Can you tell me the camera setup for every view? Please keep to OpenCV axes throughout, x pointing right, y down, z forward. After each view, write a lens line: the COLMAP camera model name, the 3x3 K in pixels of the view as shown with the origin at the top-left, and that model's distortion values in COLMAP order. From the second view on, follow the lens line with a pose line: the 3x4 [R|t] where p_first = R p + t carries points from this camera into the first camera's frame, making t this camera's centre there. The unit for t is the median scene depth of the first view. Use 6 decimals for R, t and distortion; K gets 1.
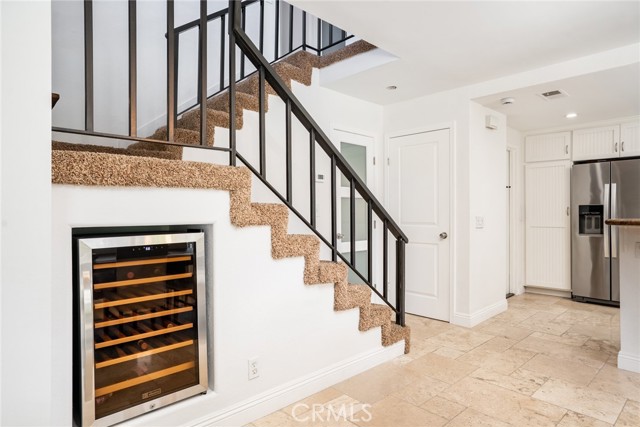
lens RADIAL K [[372.4, 0, 321.4], [0, 372.4, 212.9], [0, 0, 1]] dist [0.006383, 0.003031]
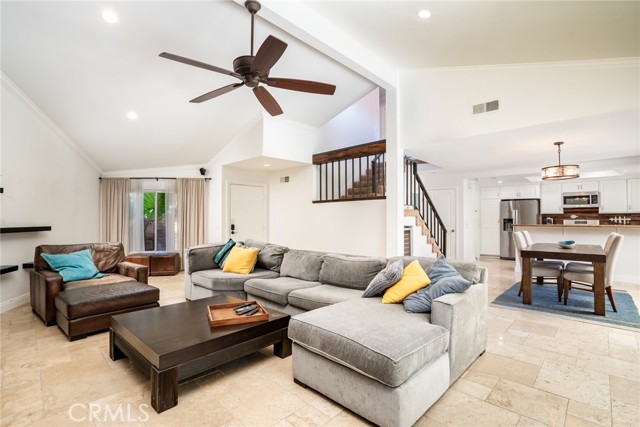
lens RADIAL K [[301.2, 0, 317.0], [0, 301.2, 214.1], [0, 0, 1]] dist [-0.023703, 0.004147]
pose [[0.998837, 0.004992, 0.047949, -0.617605], [-0.004091, 0.999813, -0.018888, -0.008760], [-0.048035, 0.018670, 0.998671, -0.883634]]
